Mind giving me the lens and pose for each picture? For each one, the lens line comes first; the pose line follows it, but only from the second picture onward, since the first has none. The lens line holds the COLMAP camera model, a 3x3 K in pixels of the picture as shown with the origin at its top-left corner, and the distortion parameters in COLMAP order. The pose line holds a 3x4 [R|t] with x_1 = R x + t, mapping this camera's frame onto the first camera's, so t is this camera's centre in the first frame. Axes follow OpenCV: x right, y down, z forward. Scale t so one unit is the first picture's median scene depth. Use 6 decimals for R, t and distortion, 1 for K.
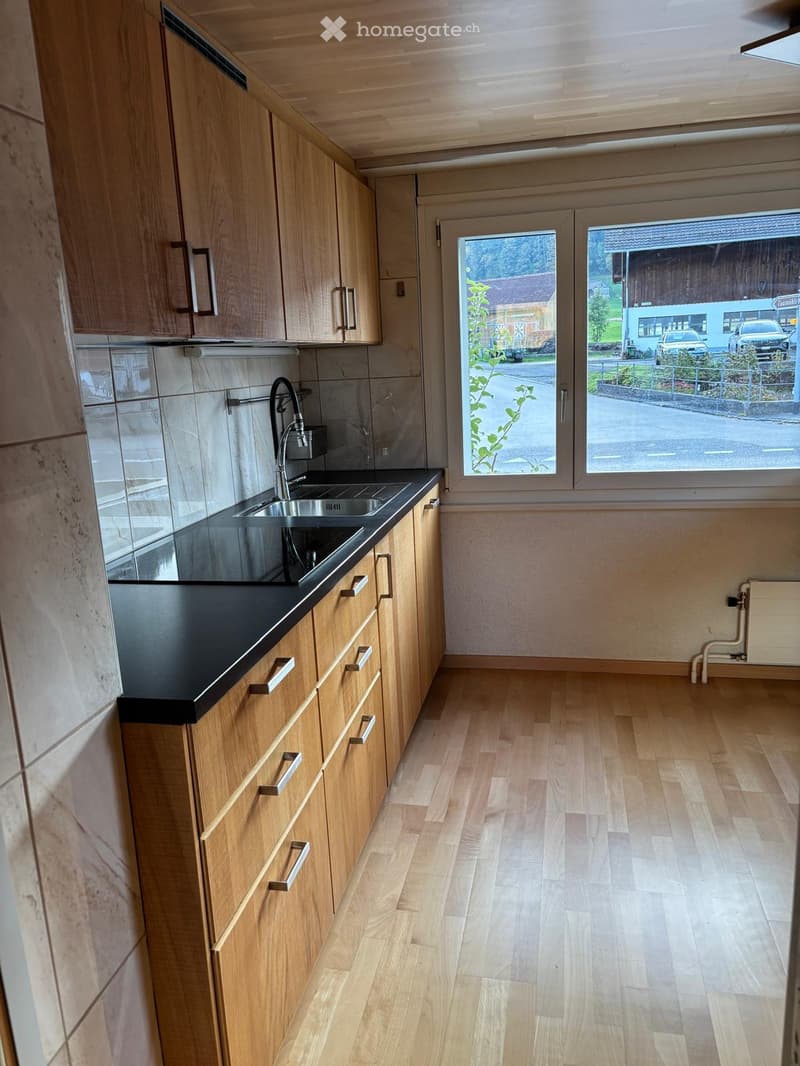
lens RADIAL K [[799.9, 0, 402.0], [0, 799.9, 536.6], [0, 0, 1]] dist [0.029390, -0.011105]
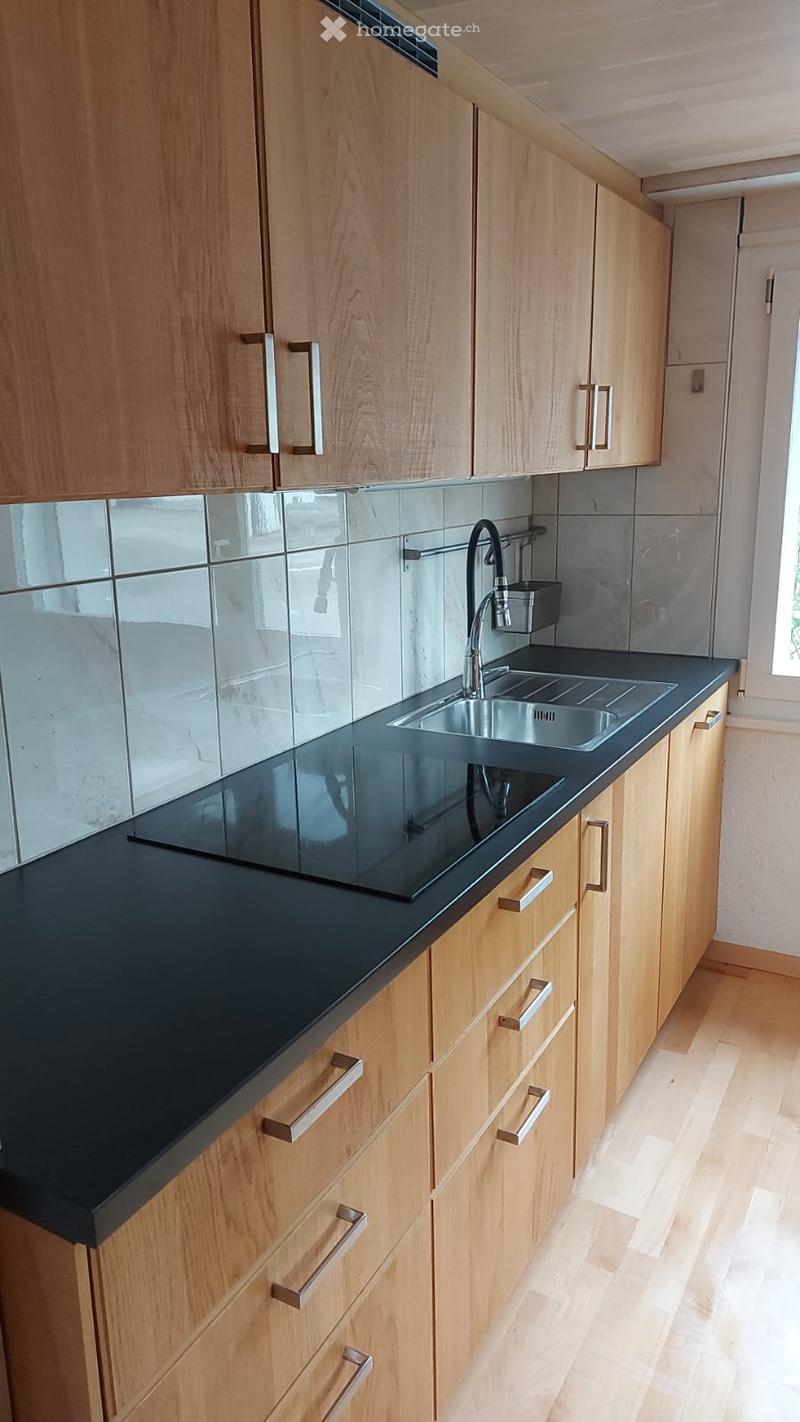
lens RADIAL K [[1017.4, 0, 393.5], [0, 1017.4, 706.2], [0, 0, 1]] dist [0.054363, -0.033052]
pose [[0.950829, 0.103112, -0.292048, 0.041867], [-0.094521, 0.994576, 0.043414, -0.075304], [0.294941, -0.013675, 0.955418, 0.167157]]
